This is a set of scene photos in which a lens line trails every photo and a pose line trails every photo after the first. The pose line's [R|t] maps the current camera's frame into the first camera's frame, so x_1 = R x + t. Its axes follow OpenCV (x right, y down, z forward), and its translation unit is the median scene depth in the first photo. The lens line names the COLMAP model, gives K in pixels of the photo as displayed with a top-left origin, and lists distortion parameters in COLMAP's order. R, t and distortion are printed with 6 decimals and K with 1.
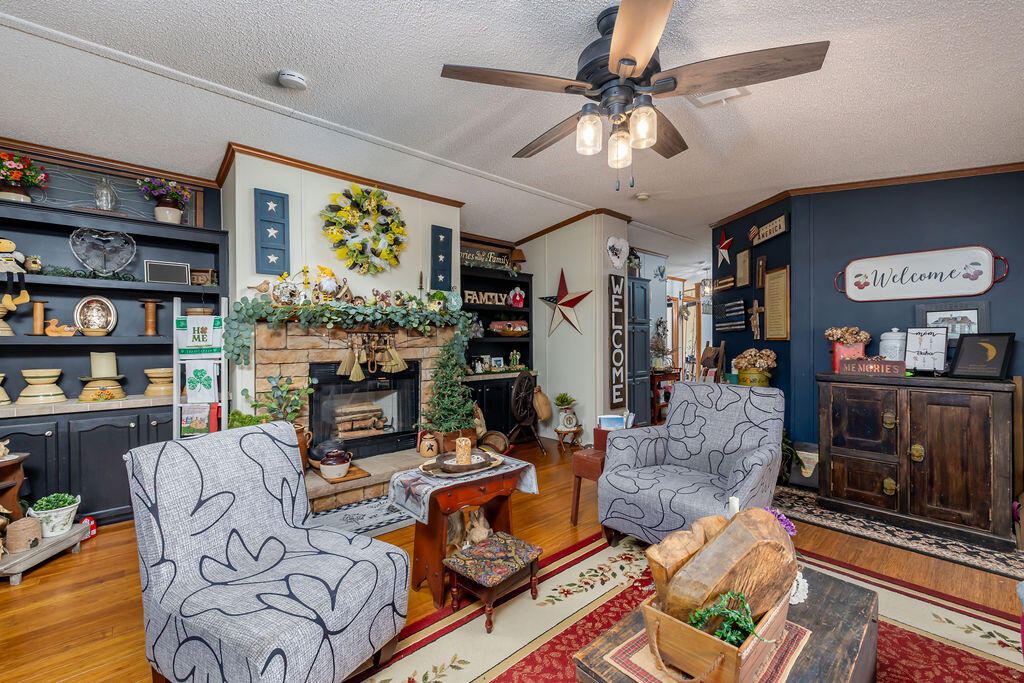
lens RADIAL K [[431.1, 0, 516.4], [0, 431.1, 343.1], [0, 0, 1]] dist [-0.000791, -0.000266]
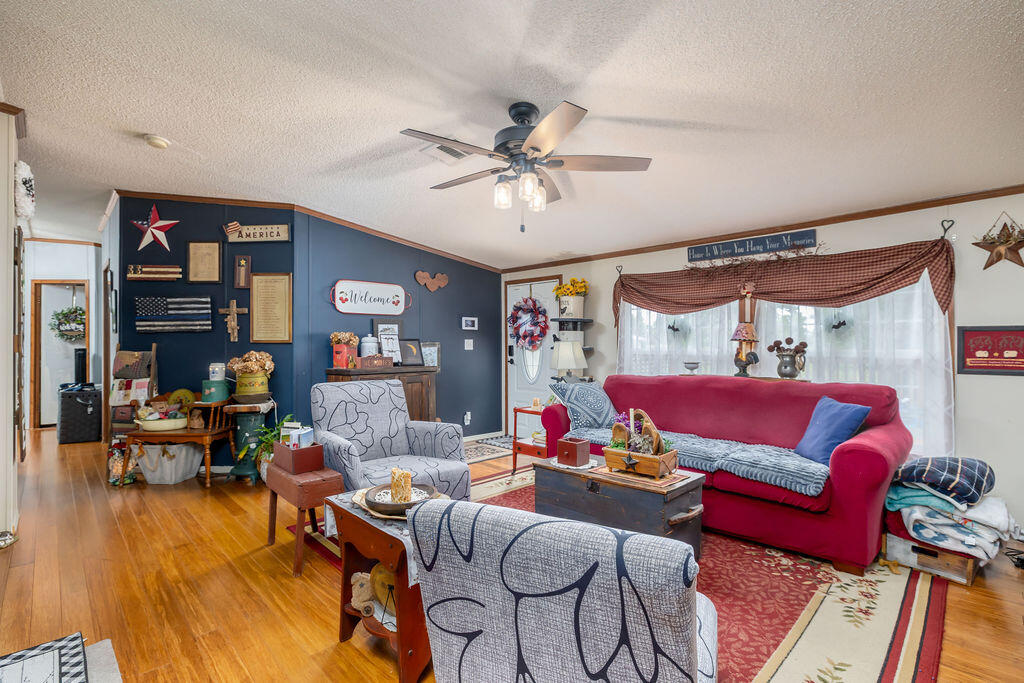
lens RADIAL K [[465.6, 0, 512.0], [0, 465.6, 341.5], [0, 0, 1]] dist [0.000001, -0.000061]
pose [[-0.046706, 0.002698, 0.998905, -0.566952], [0.007105, 0.999972, -0.002368, -0.003171], [-0.998883, 0.006986, -0.046724, 0.513101]]
